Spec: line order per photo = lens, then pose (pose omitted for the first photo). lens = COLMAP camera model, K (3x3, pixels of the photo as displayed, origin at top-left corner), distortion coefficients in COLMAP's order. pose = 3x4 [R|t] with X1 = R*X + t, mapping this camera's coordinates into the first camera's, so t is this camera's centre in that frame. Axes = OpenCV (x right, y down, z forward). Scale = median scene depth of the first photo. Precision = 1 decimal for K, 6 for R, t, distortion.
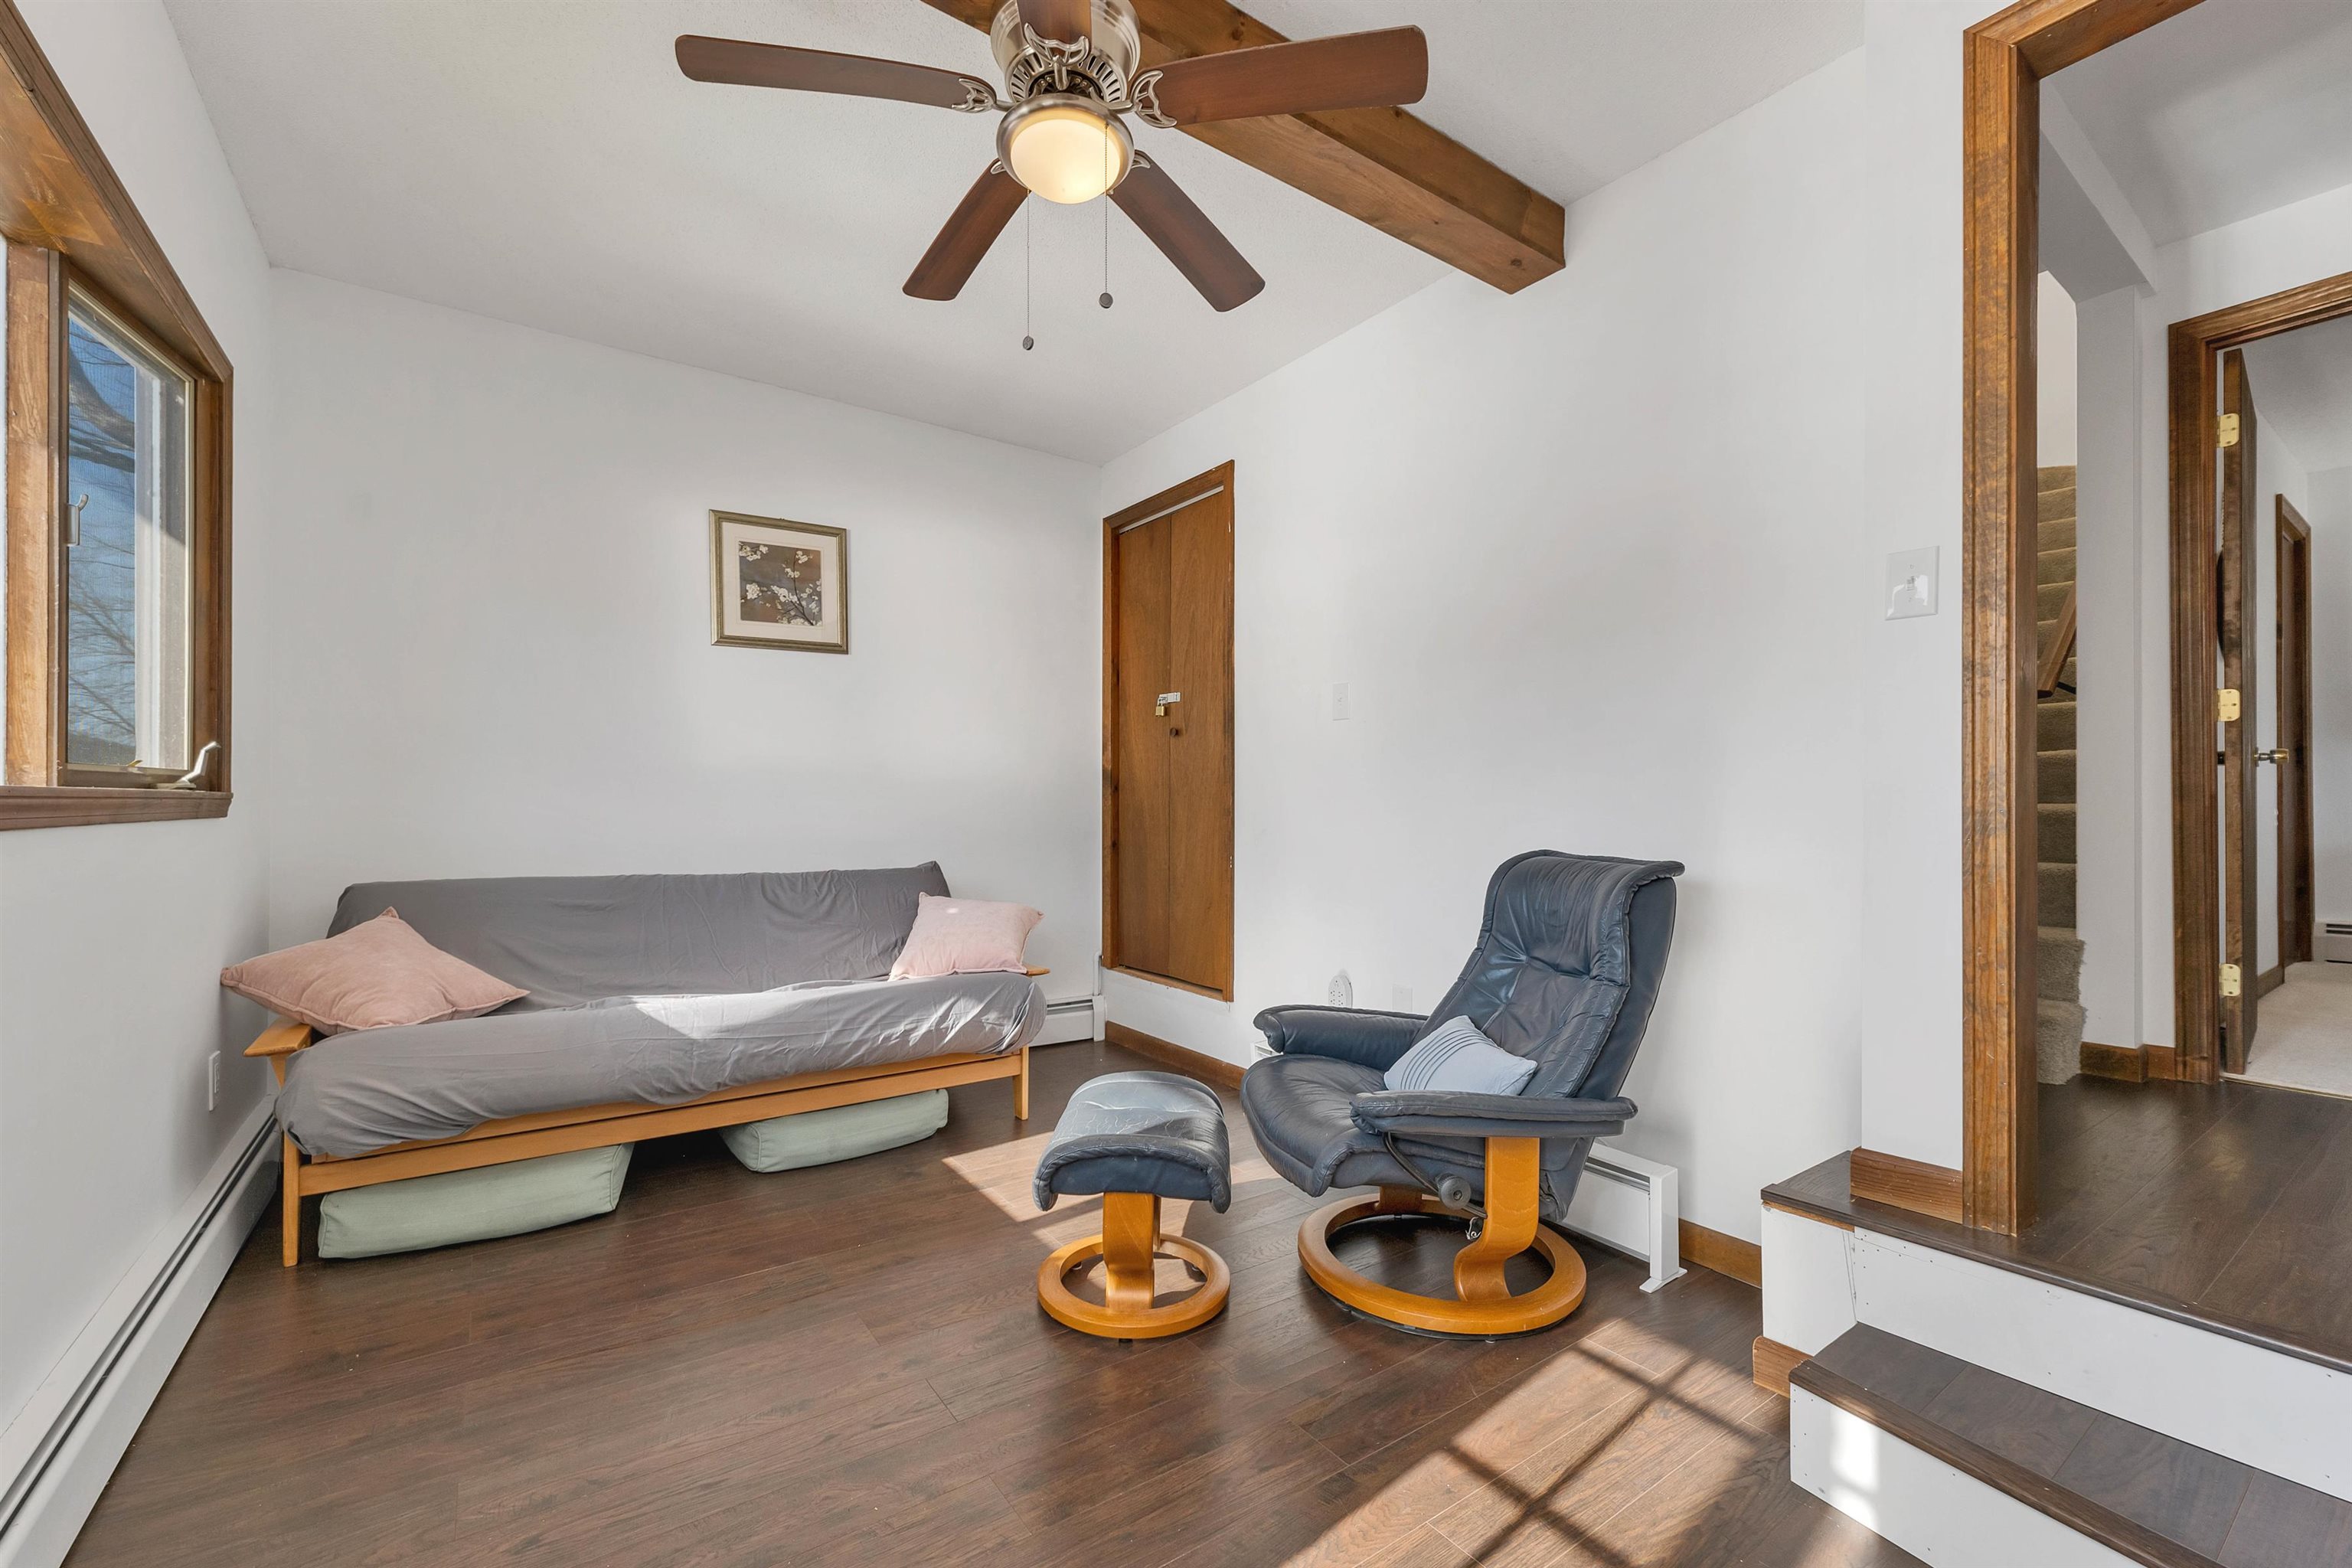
lens RADIAL K [[961.1, 0, 1173.7], [0, 961.1, 802.9], [0, 0, 1]] dist [0.000399, 0.000052]
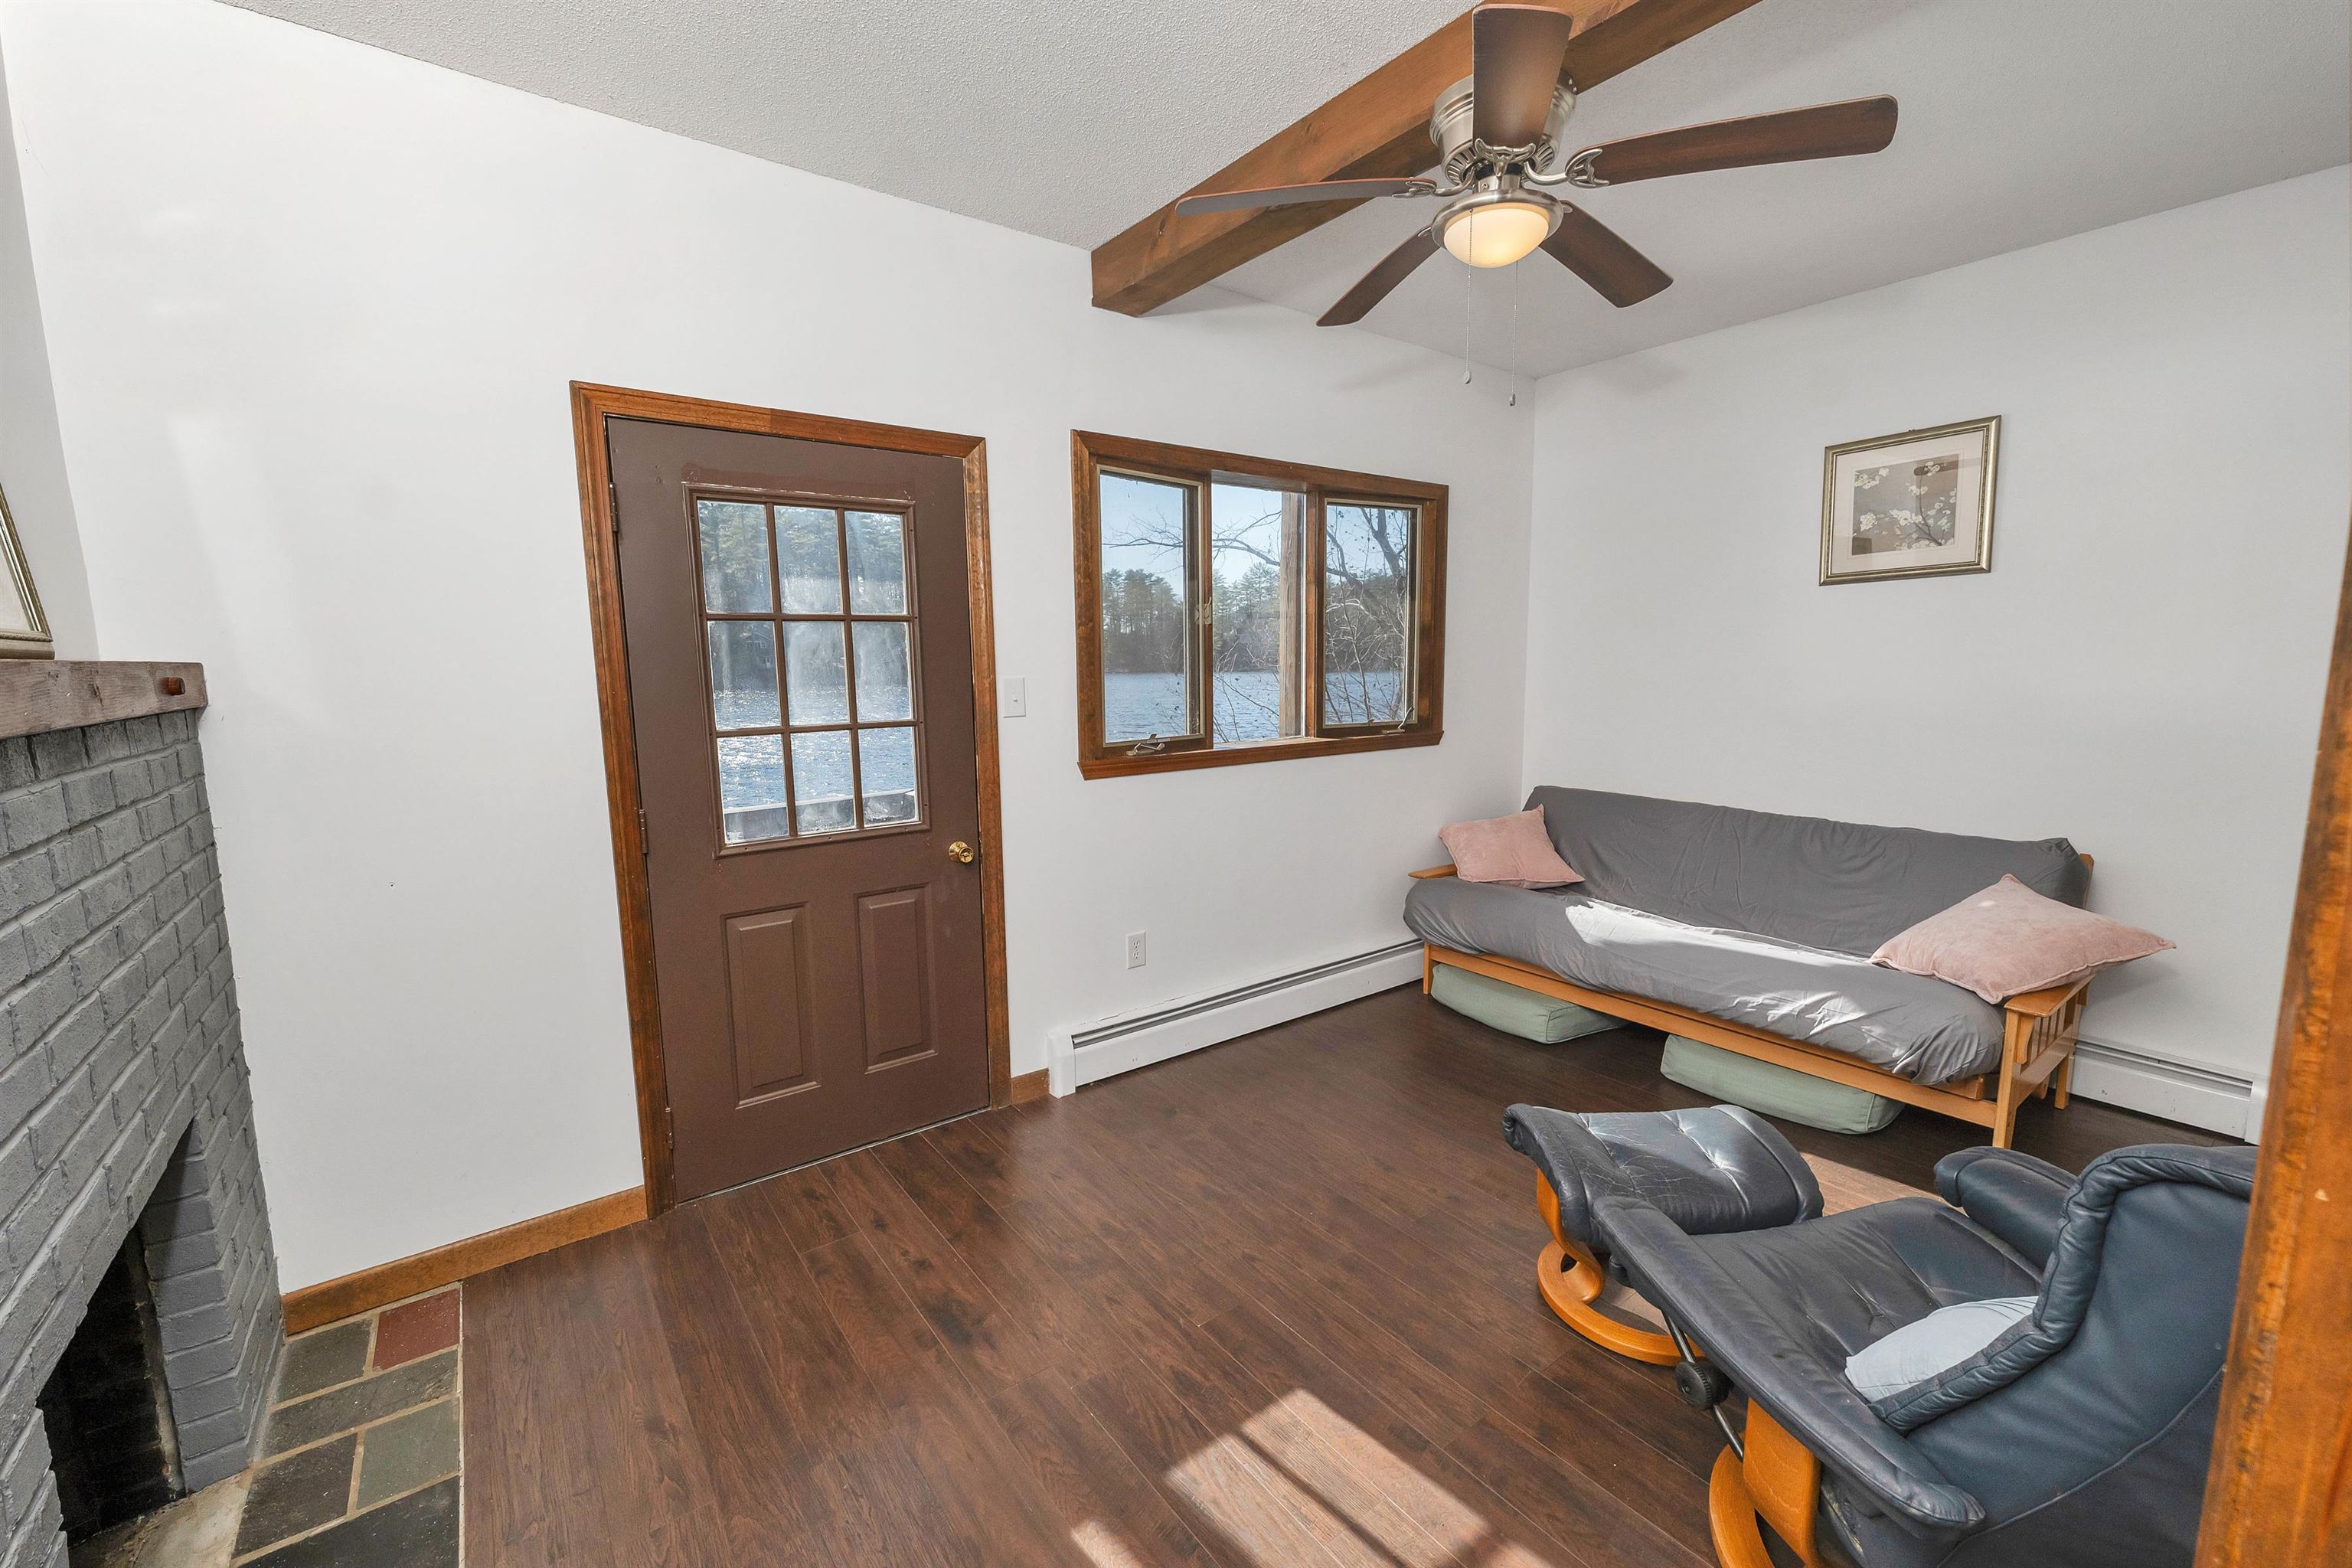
lens RADIAL K [[961.1, 0, 1173.7], [0, 961.1, 802.9], [0, 0, 1]] dist [0.000399, 0.000052]
pose [[0.030532, 0.144474, -0.989037, 0.522212], [0.012557, 0.989365, 0.144910, -0.094885], [0.999455, -0.016843, 0.028393, 0.297275]]
